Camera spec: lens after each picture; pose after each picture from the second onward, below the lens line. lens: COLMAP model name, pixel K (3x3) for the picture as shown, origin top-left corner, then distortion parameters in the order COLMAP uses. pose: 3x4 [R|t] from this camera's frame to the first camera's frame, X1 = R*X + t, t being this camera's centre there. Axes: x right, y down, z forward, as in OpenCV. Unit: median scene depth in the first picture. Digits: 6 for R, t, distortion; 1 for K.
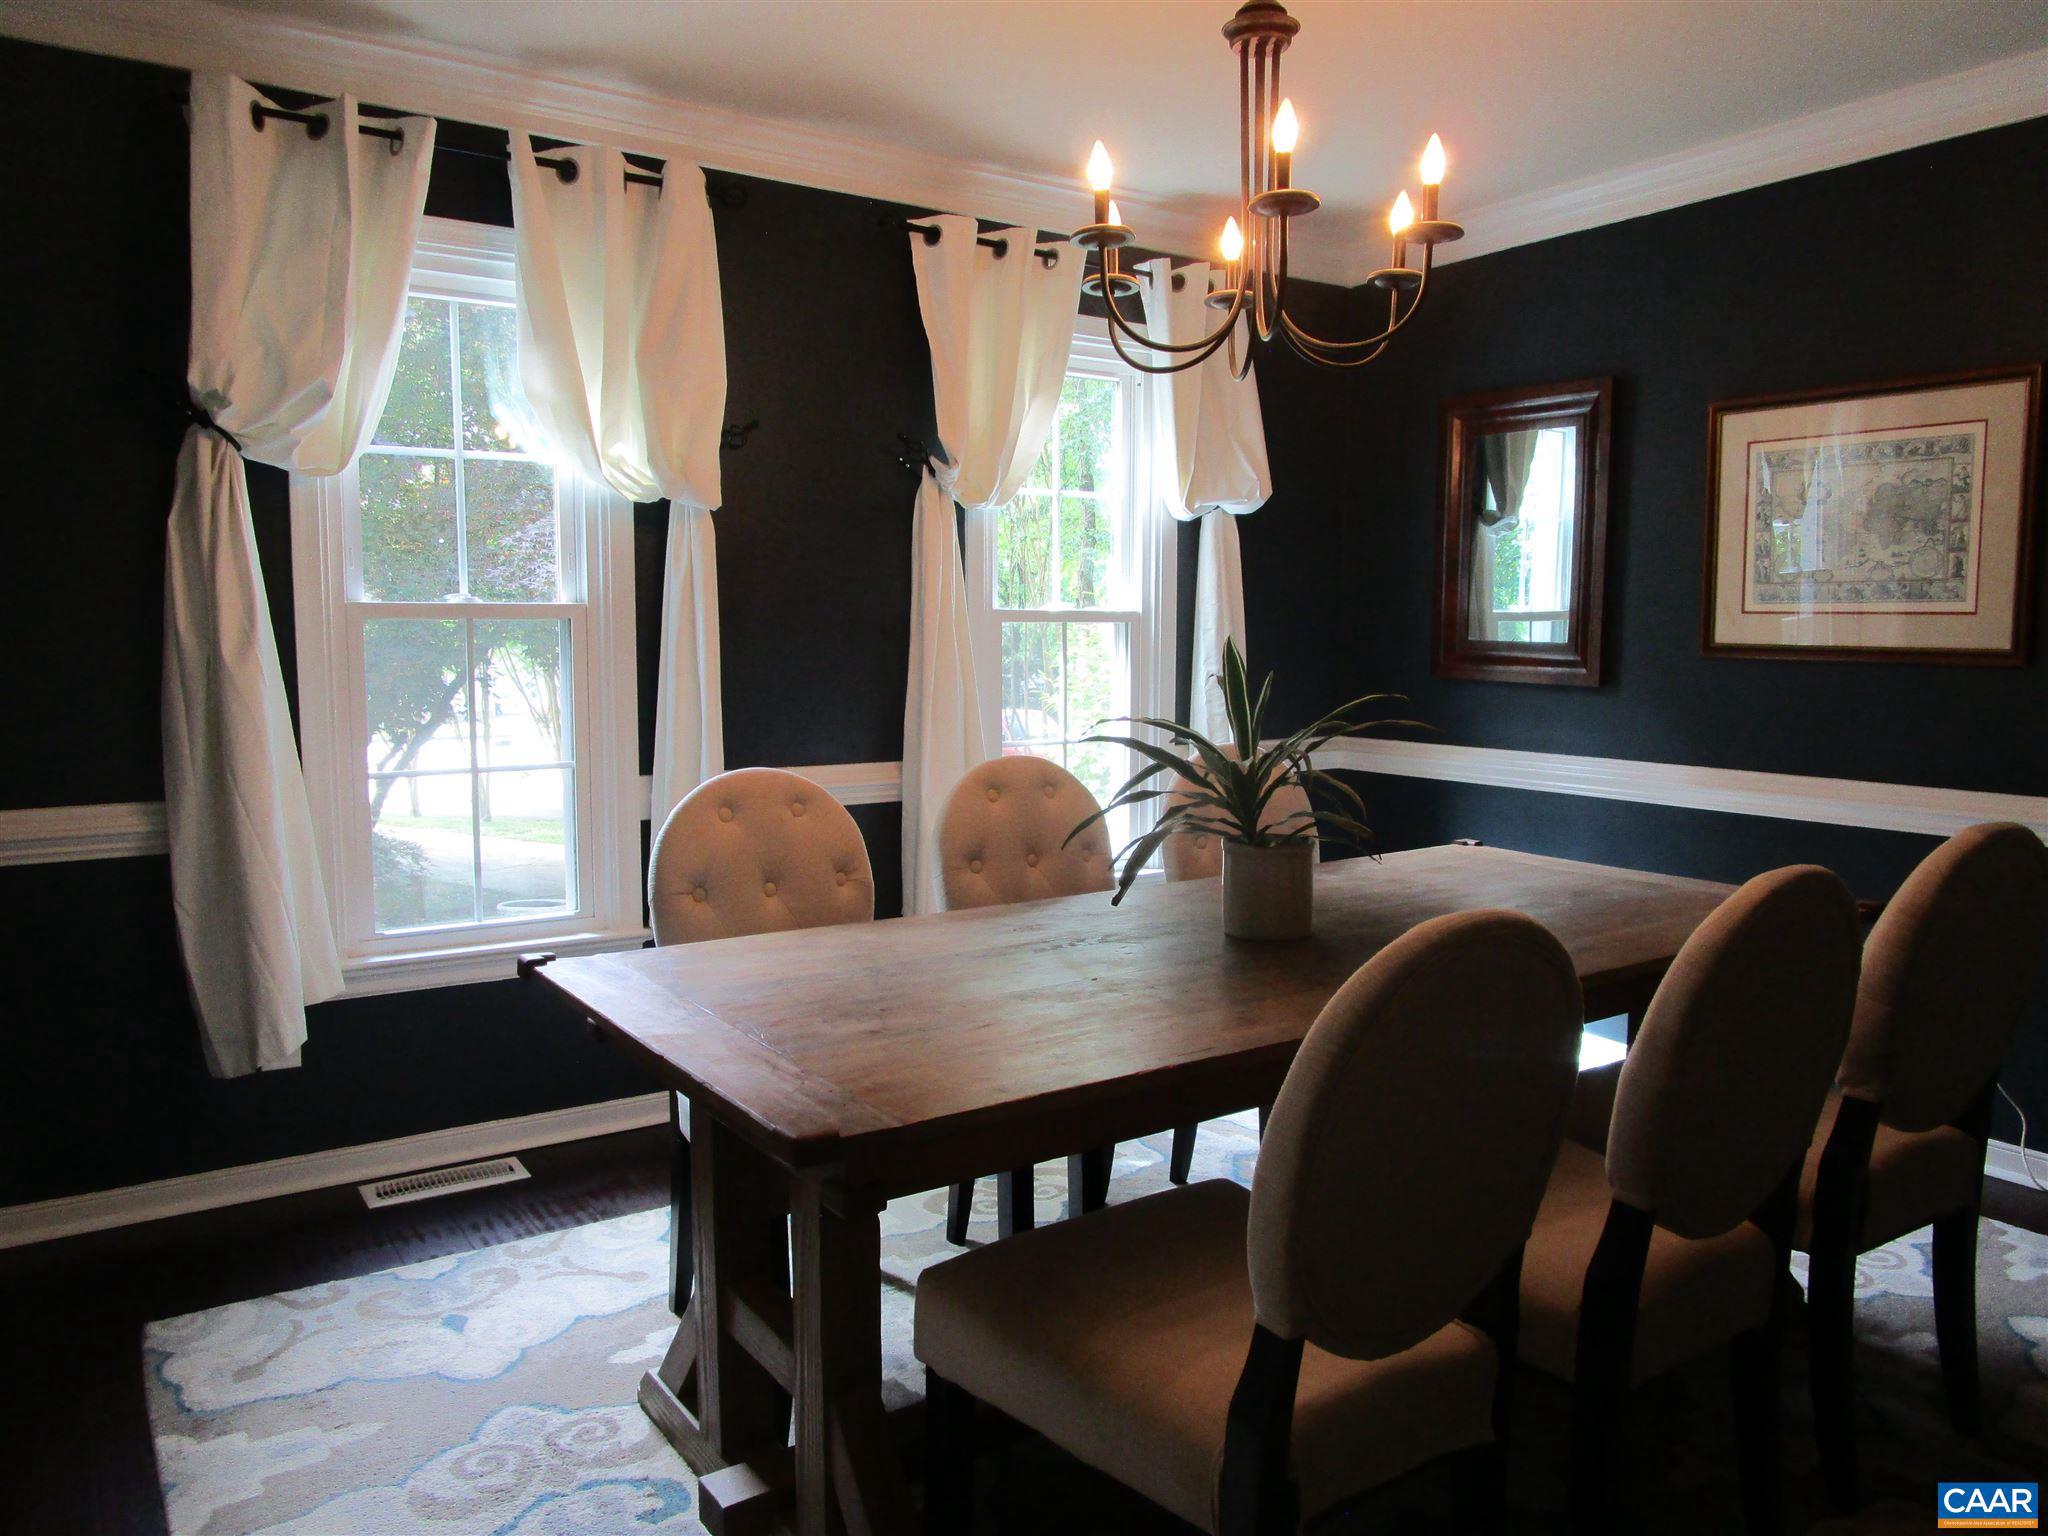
lens RADIAL K [[1457.2, 0, 1023.0], [0, 1457.2, 775.6], [0, 0, 1]] dist [-0.025224, 0.017534]
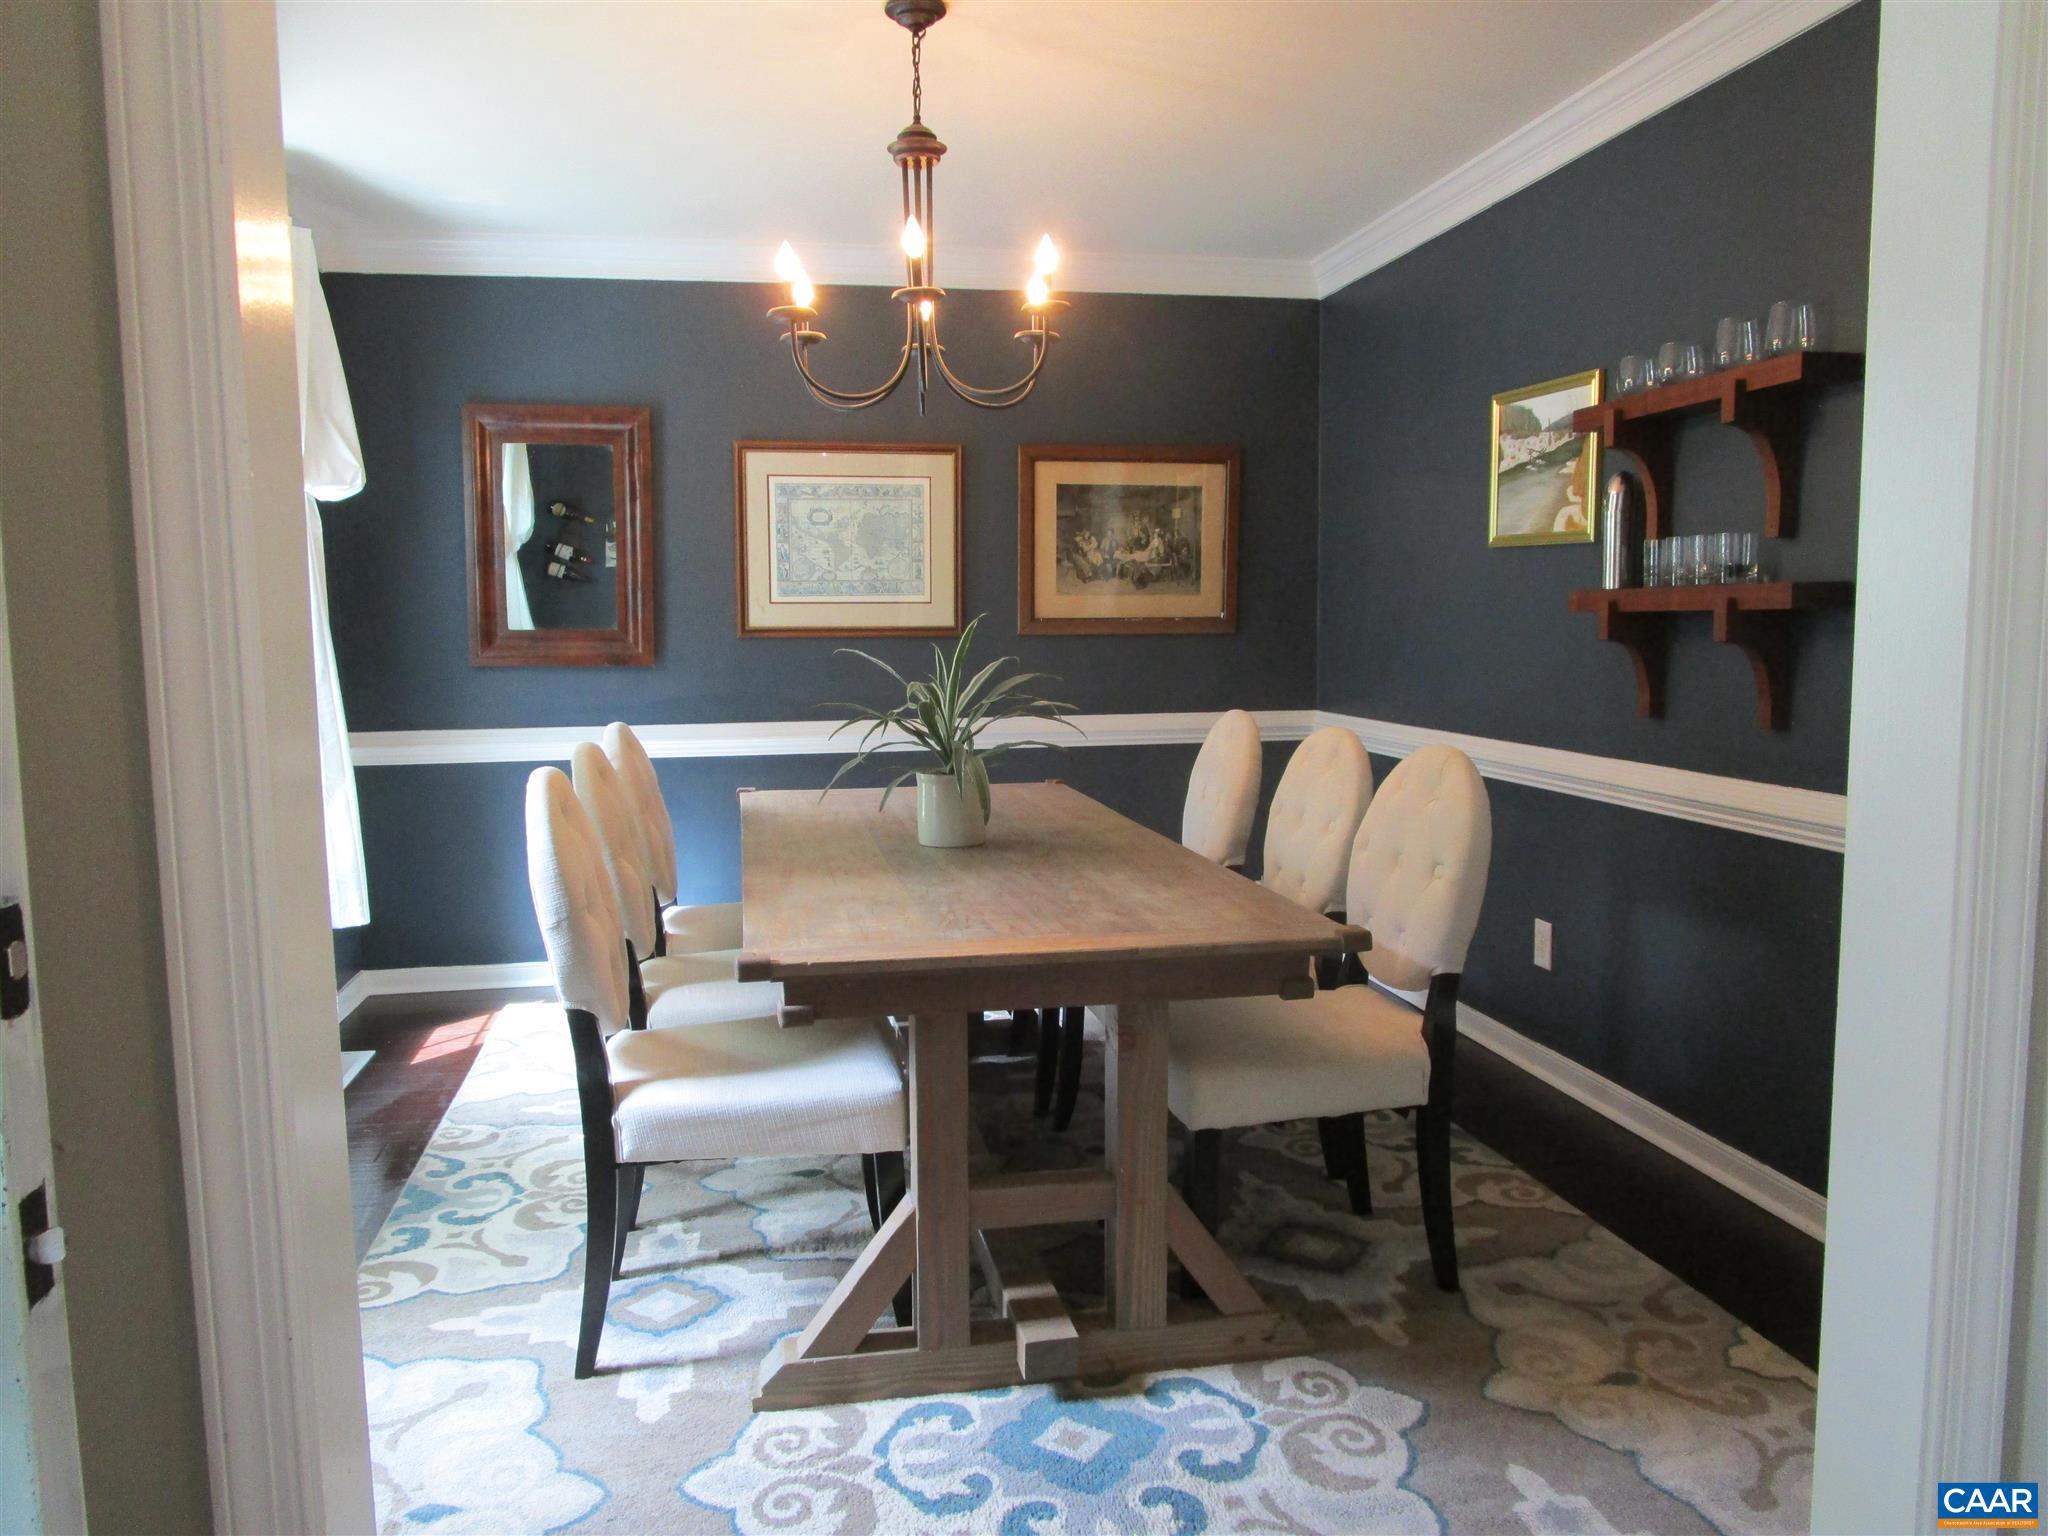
lens RADIAL K [[1457.2, 0, 1019.9], [0, 1457.2, 761.7], [0, 0, 1]] dist [-0.025224, 0.017534]
pose [[0.404528, -0.092458, 0.909840, -0.717022], [0.104426, 0.993039, 0.054483, -0.019419], [-0.908544, 0.072971, 0.411367, 0.291835]]
